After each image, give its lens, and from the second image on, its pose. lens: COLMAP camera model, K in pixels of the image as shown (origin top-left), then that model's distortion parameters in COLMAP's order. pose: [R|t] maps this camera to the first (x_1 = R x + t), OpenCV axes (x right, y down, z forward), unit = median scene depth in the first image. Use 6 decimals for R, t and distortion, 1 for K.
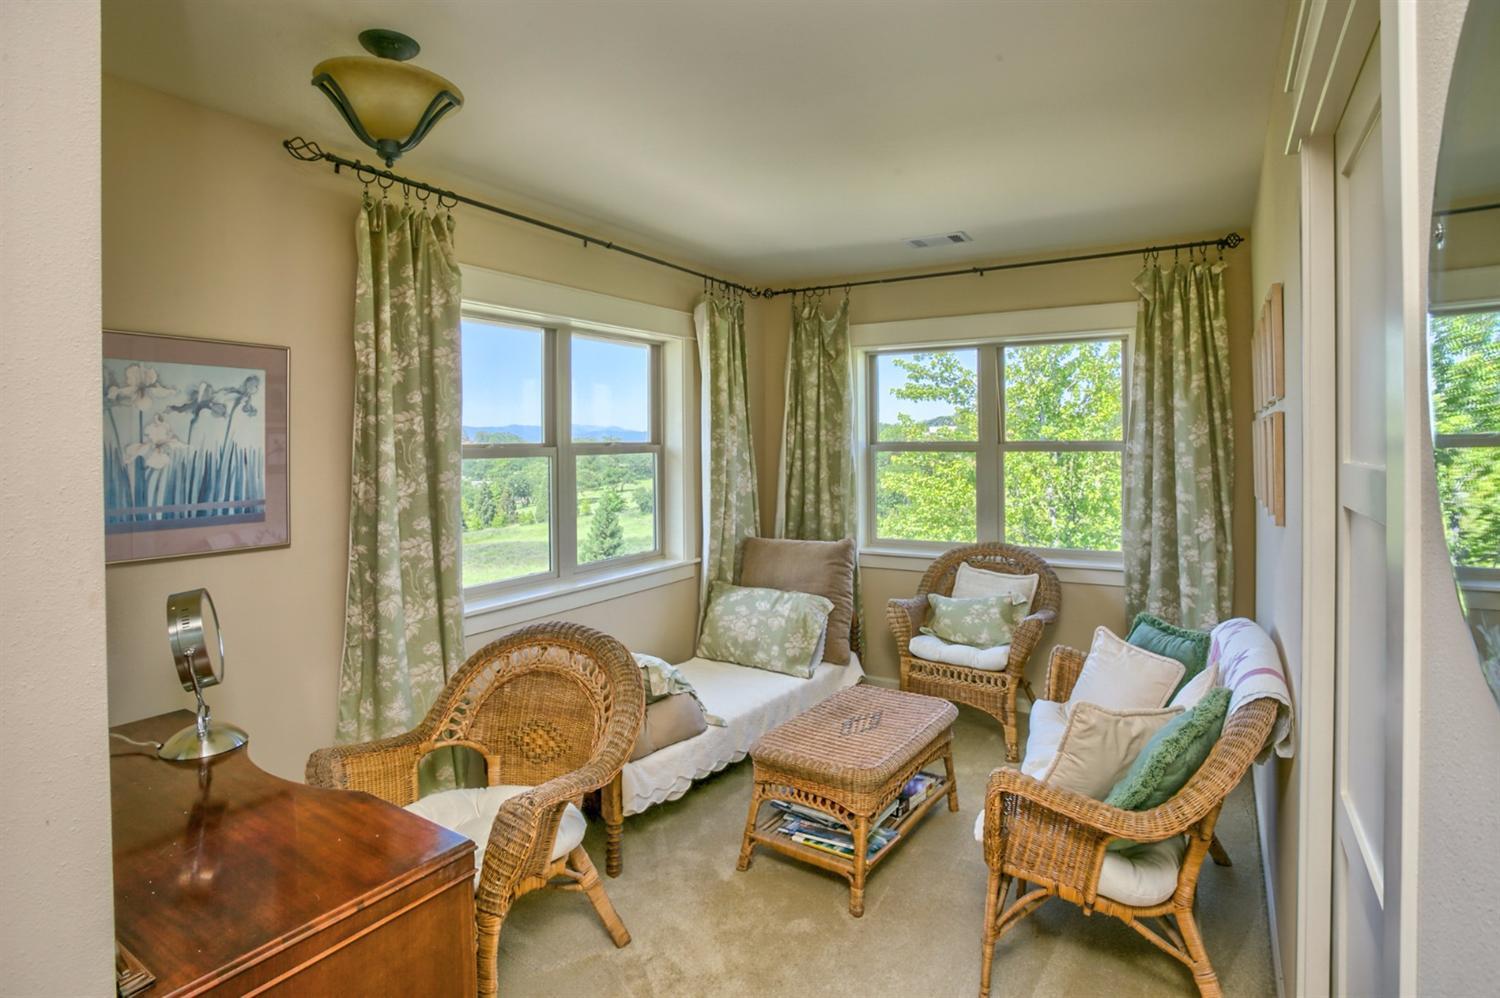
lens RADIAL K [[784.7, 0, 748.1], [0, 784.7, 452.5], [0, 0, 1]] dist [-0.000672, -0.000042]
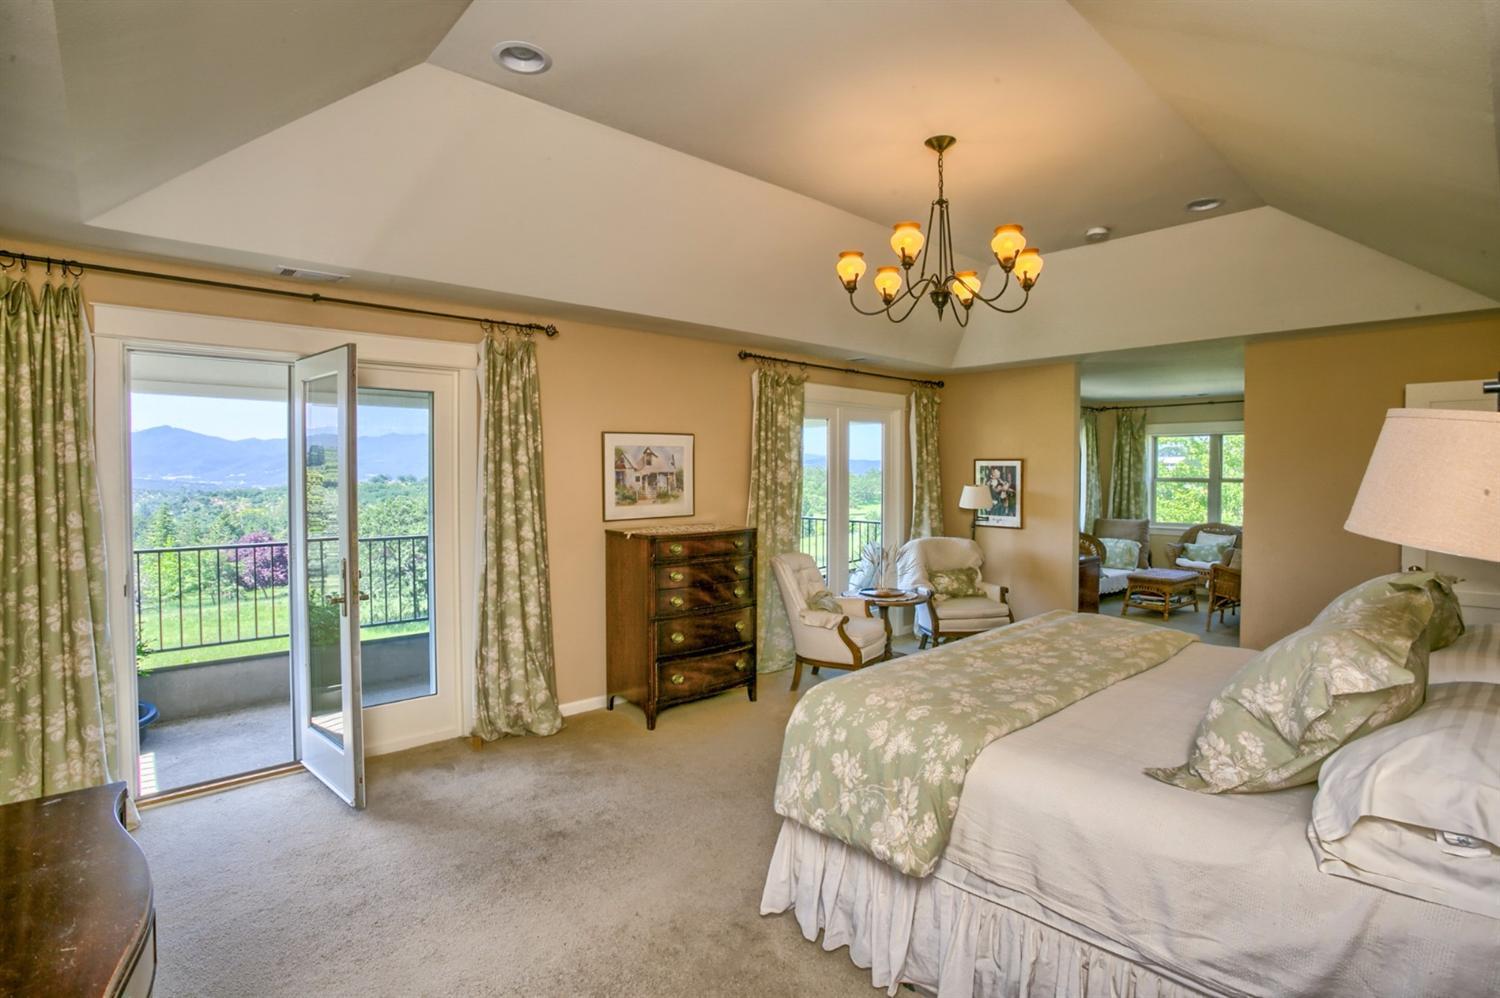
lens RADIAL K [[808.1, 0, 750.0], [0, 808.1, 499.0], [0, 0, 1]] dist [-0.001116, -0.000025]
pose [[0.973395, 0.013691, -0.228724, -0.434873], [-0.008634, 0.999696, 0.023095, 0.004538], [0.228970, -0.020506, 0.973217, -1.481481]]
